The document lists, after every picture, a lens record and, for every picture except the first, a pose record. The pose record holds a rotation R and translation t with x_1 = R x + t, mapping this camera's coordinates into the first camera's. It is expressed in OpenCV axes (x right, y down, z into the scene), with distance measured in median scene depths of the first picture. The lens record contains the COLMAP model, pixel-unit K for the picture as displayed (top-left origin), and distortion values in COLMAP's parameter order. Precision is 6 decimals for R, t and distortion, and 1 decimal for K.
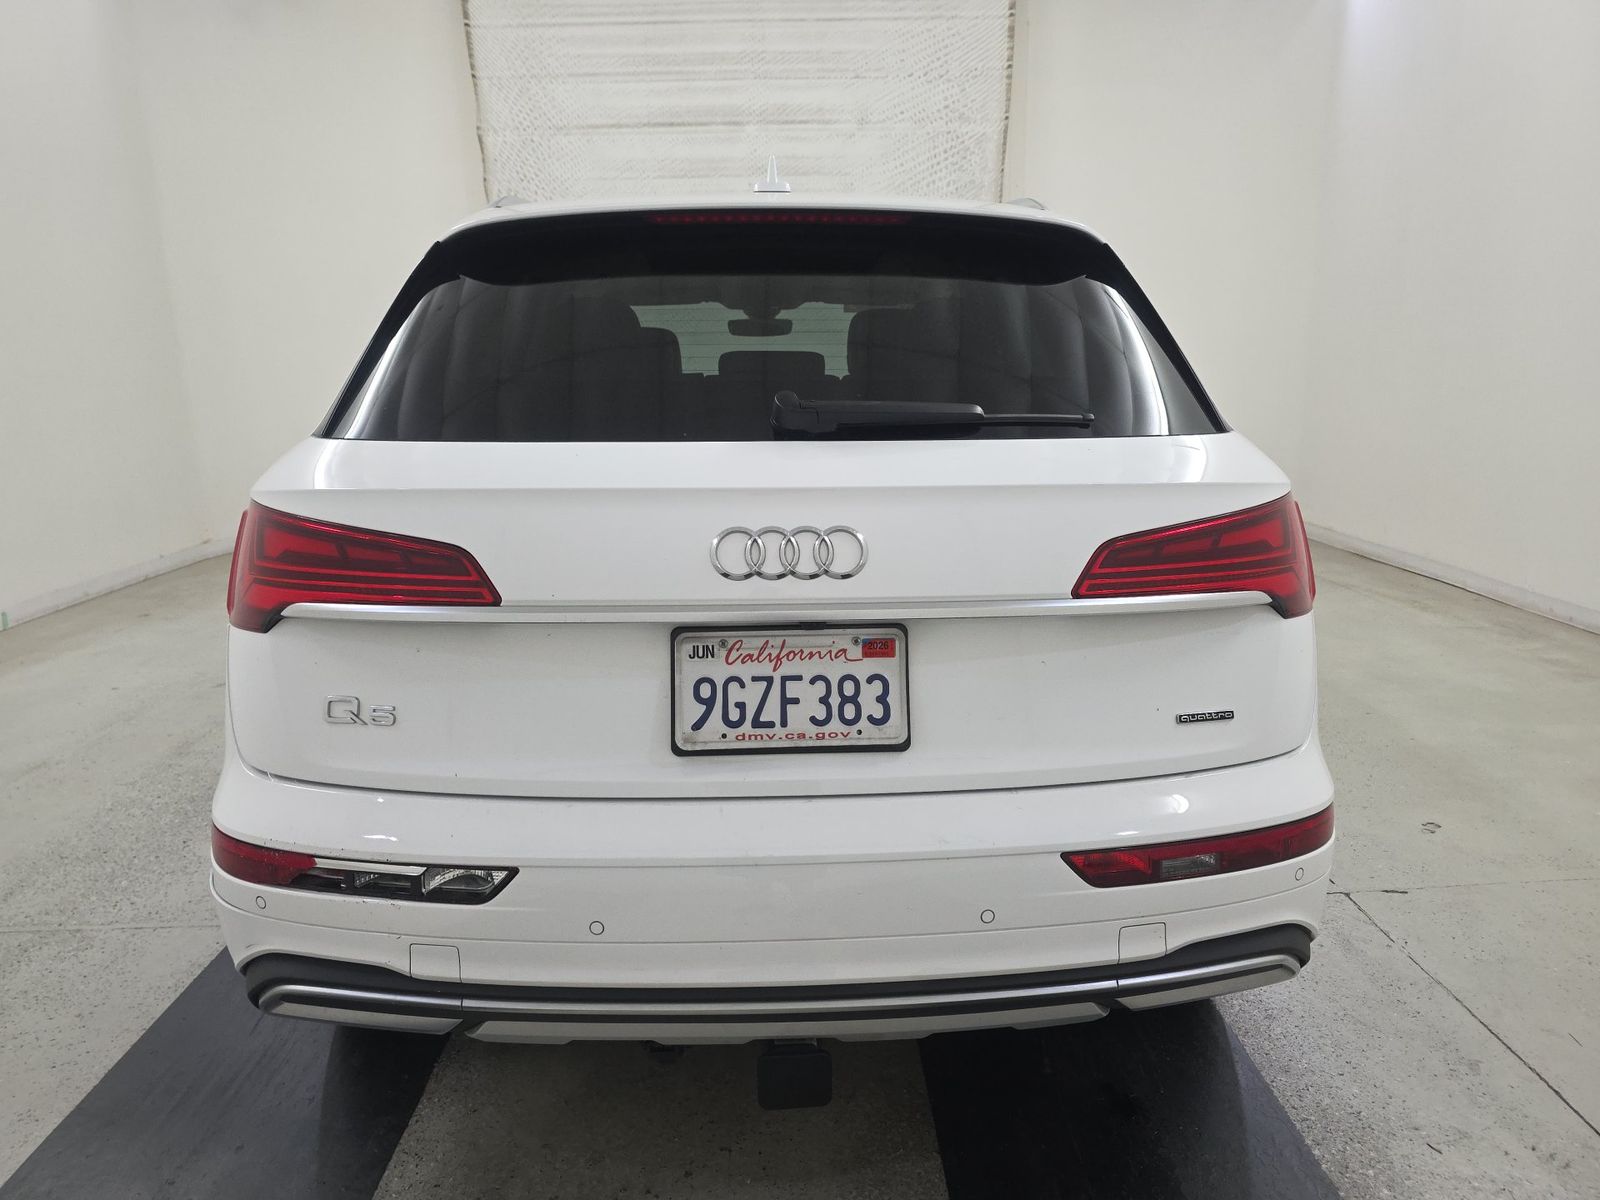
lens RADIAL K [[1093.5, 0, 786.2], [0, 1093.5, 591.5], [0, 0, 1]] dist [0.040632, -0.033106]
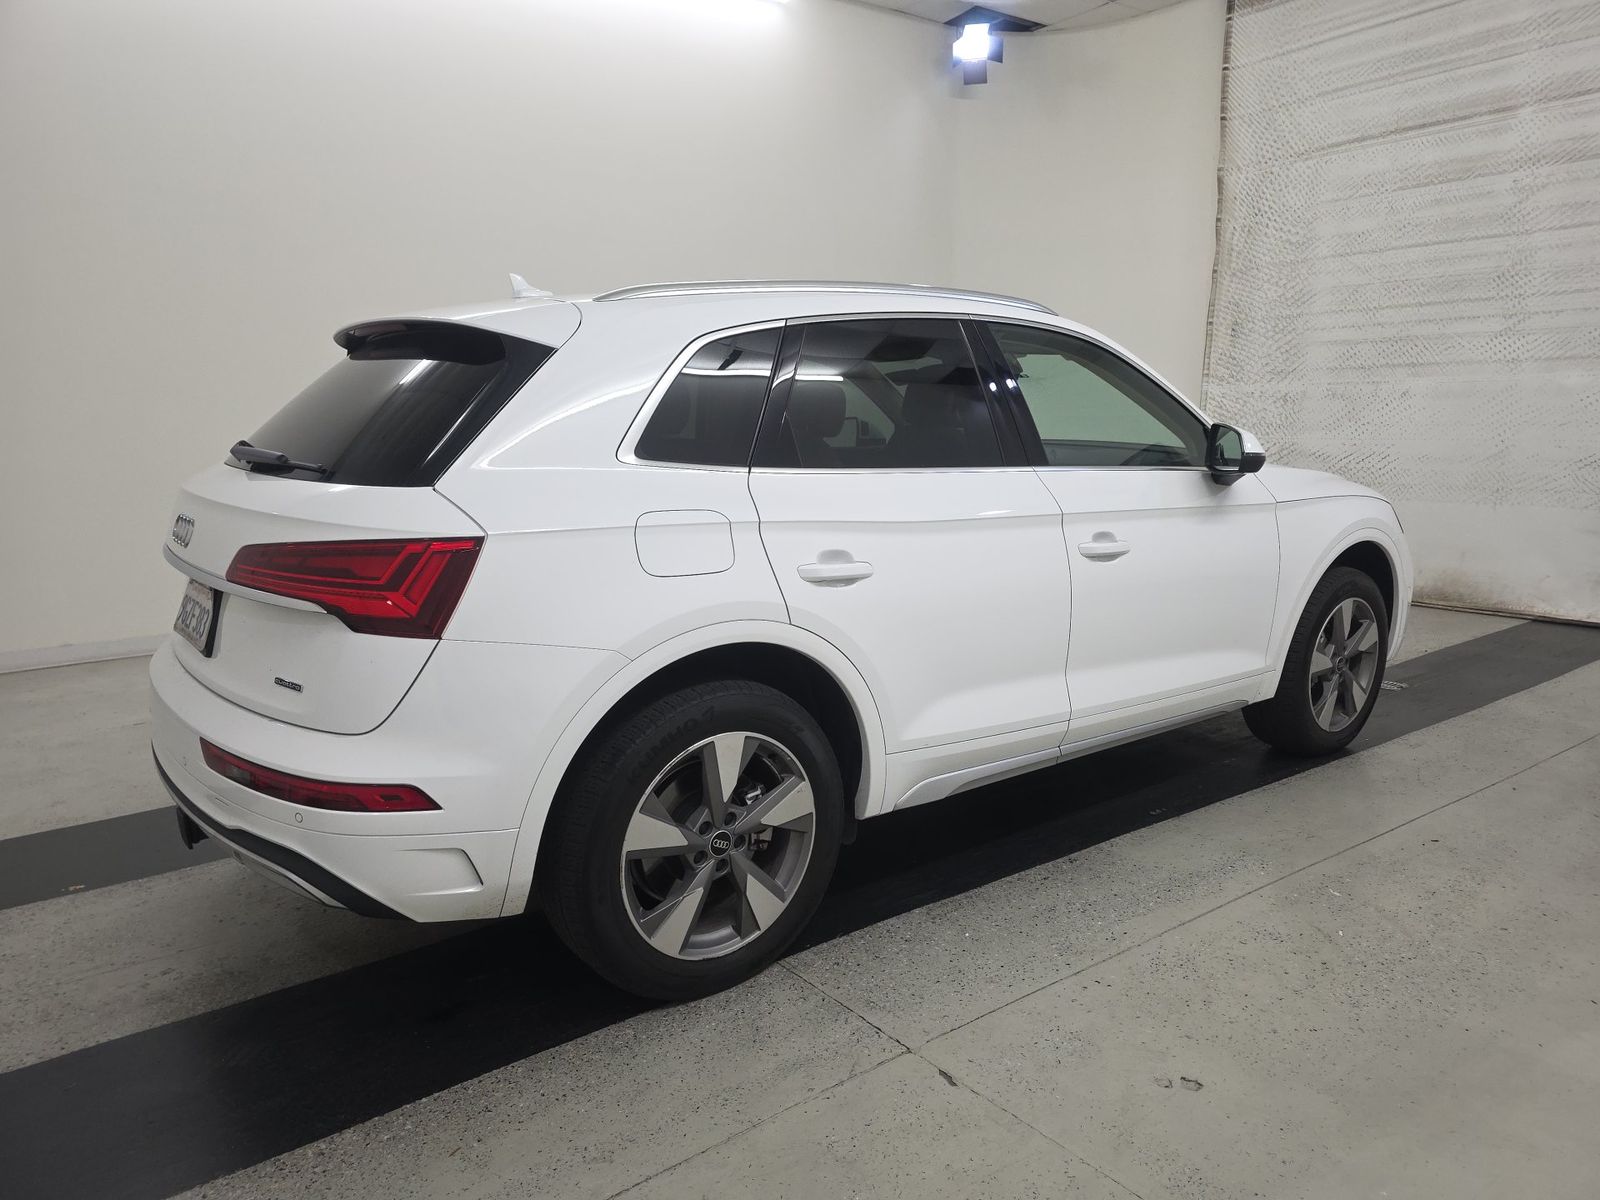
lens RADIAL K [[1093.5, 0, 786.2], [0, 1093.5, 591.5], [0, 0, 1]] dist [0.040632, -0.033106]
pose [[0.575904, 0.143220, -0.804875, 0.724412], [-0.163358, 0.984839, 0.058357, -0.073270], [0.801030, 0.097875, 0.590569, 0.260304]]
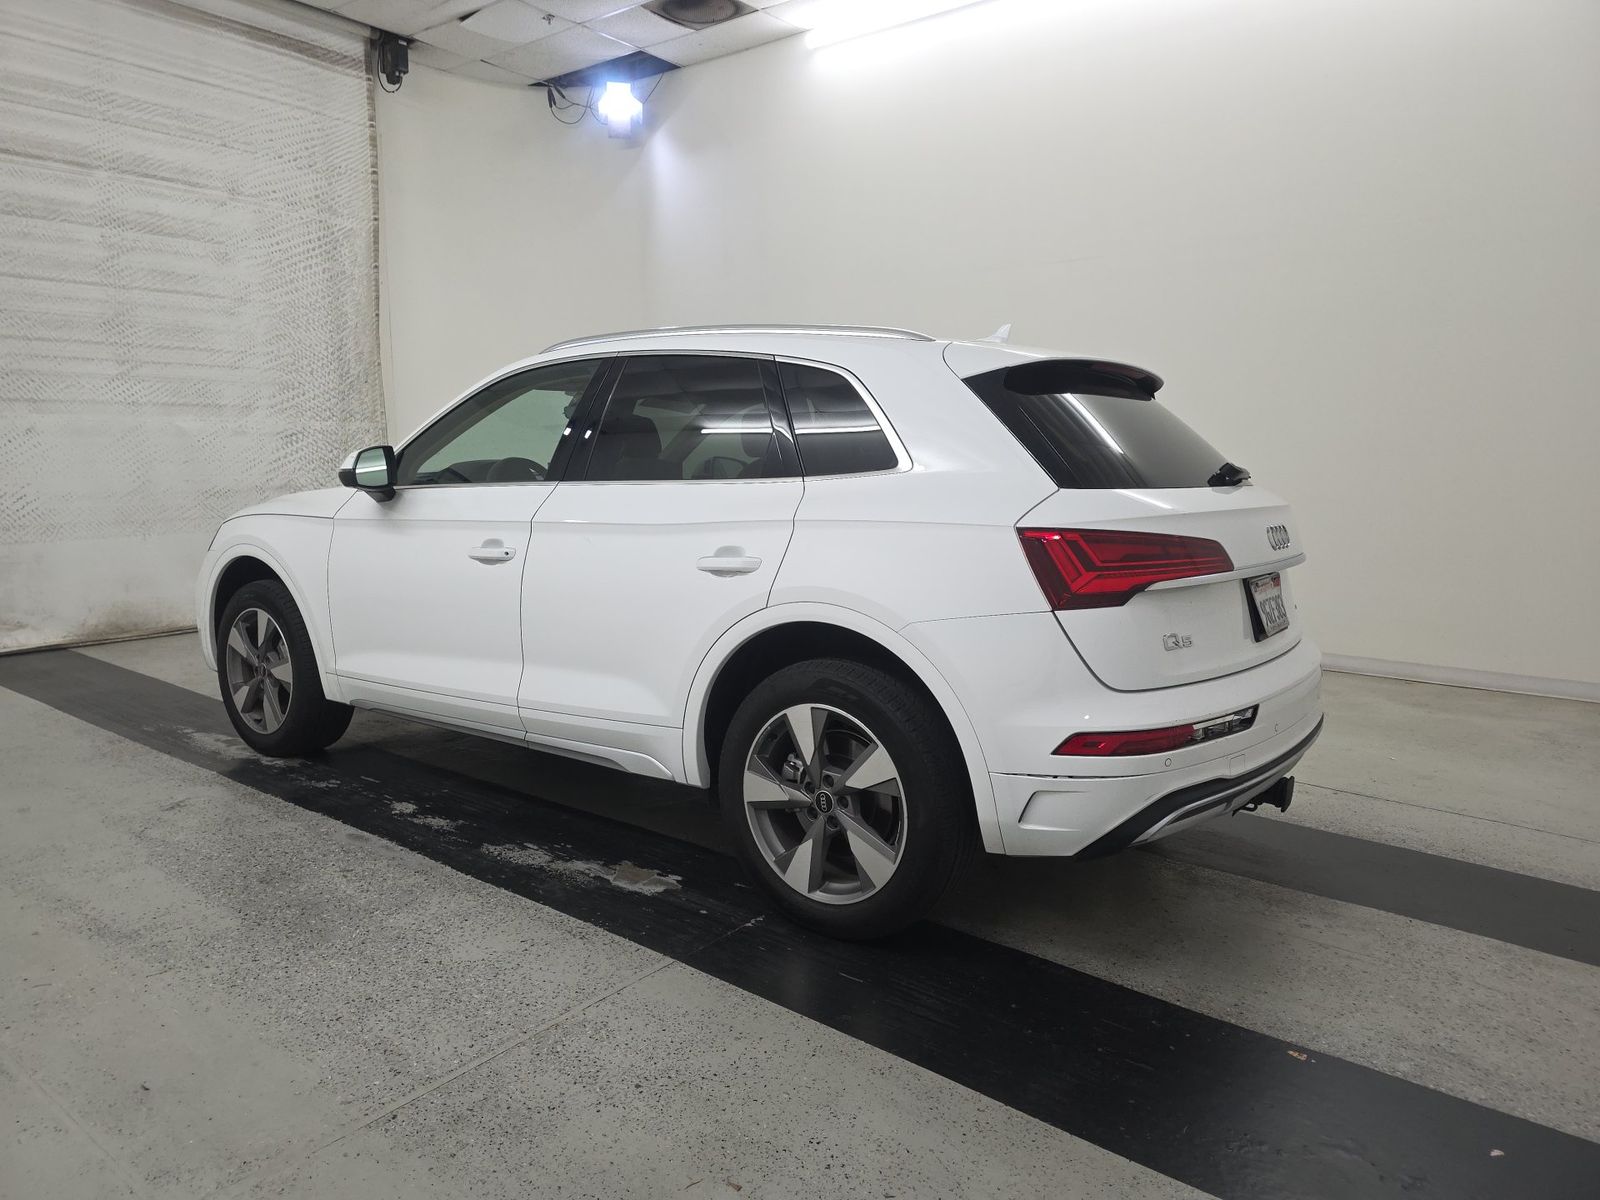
lens RADIAL K [[1084.2, 0, 821.6], [0, 1084.2, 576.4], [0, 0, 1]] dist [0.068591, -0.072708]
pose [[0.601993, -0.071097, 0.795330, -0.813910], [0.145624, 0.989100, -0.021805, -0.014135], [-0.785111, 0.128945, 0.605784, 0.148099]]
